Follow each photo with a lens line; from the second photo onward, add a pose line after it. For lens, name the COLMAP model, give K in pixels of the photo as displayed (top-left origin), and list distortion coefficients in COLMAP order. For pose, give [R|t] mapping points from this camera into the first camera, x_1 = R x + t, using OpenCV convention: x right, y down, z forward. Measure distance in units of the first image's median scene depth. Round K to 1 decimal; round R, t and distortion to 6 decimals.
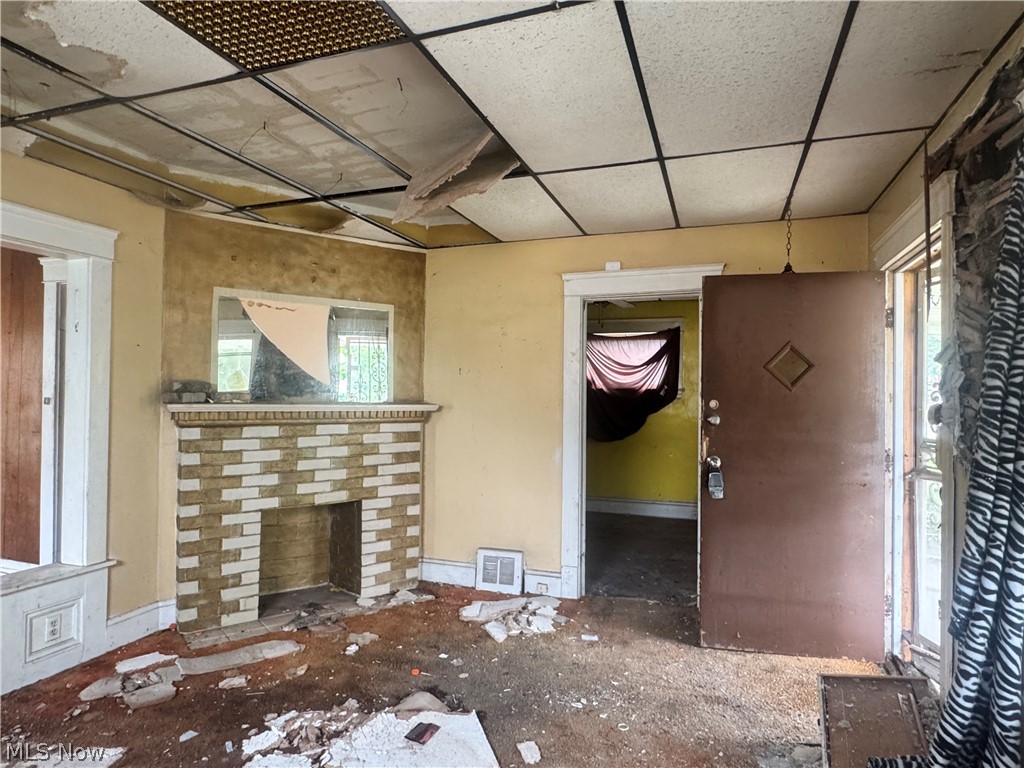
lens RADIAL K [[611.1, 0, 510.1], [0, 611.1, 383.0], [0, 0, 1]] dist [-0.002999, 0.000327]
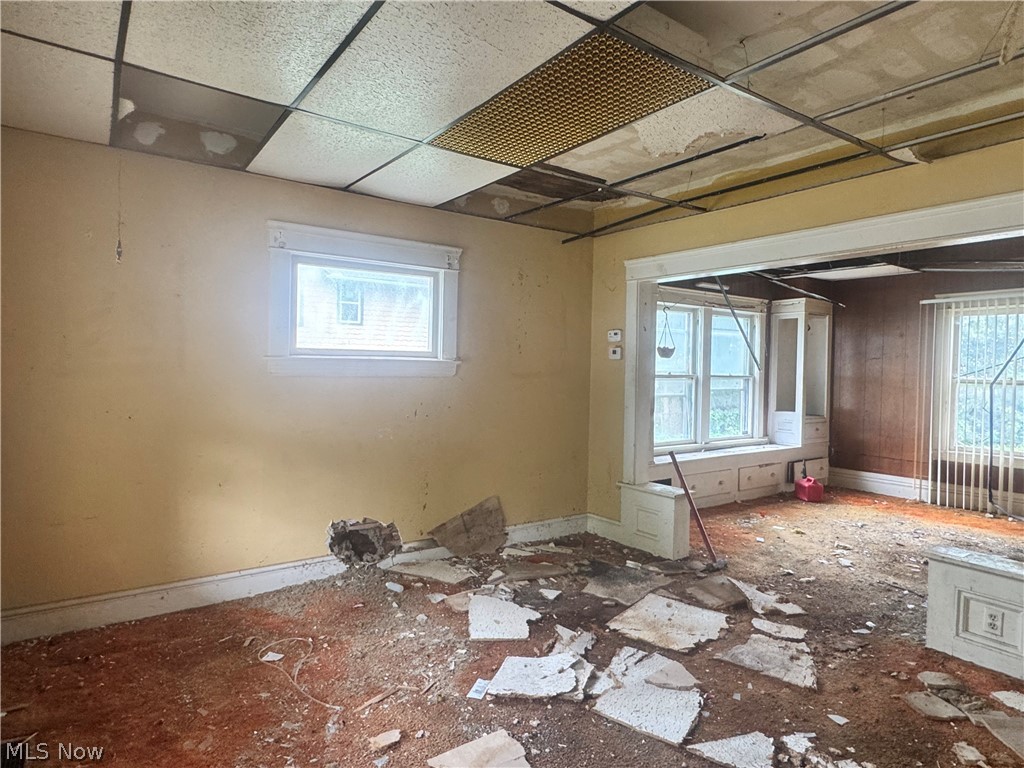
lens RADIAL K [[611.1, 0, 508.9], [0, 611.1, 387.0], [0, 0, 1]] dist [-0.002999, 0.000327]
pose [[-0.573462, 0.004895, -0.819218, 0.428423], [-0.013530, 0.999789, 0.015445, 0.019703], [0.819121, 0.019941, -0.573275, 0.803131]]
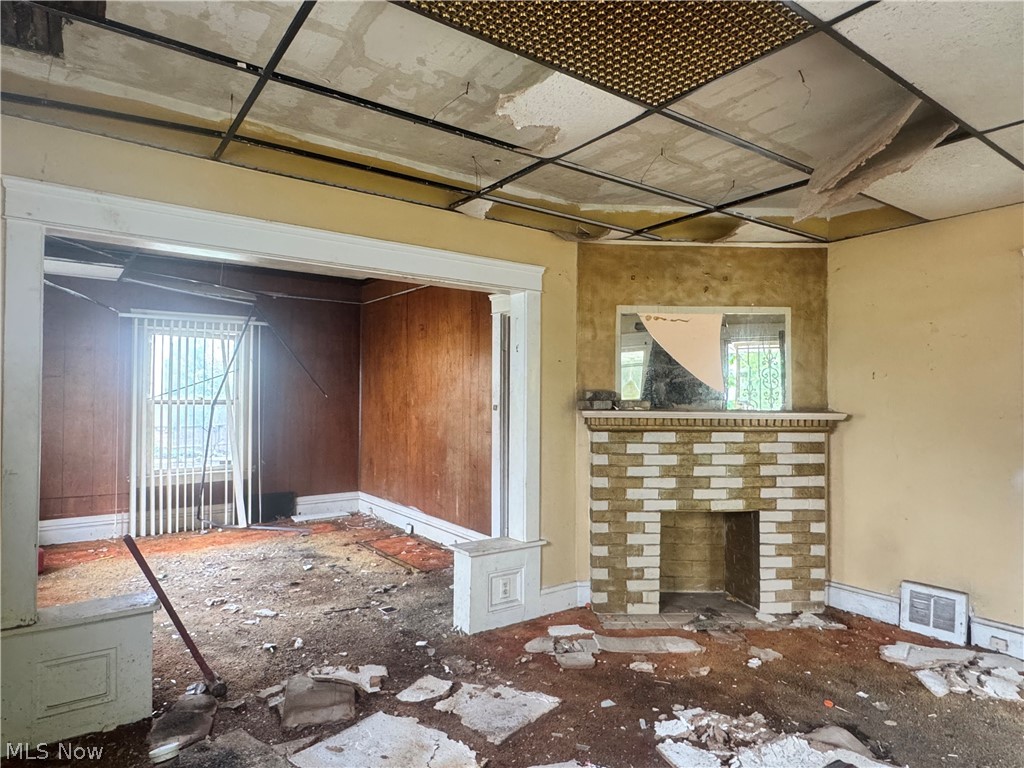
lens RADIAL K [[611.1, 0, 508.9], [0, 611.1, 384.1], [0, 0, 1]] dist [-0.002999, 0.000327]
pose [[0.820735, -0.018647, -0.571005, -0.013790], [0.012616, 0.999815, -0.014515, -0.000723], [0.571170, 0.004709, 0.820818, -0.027019]]
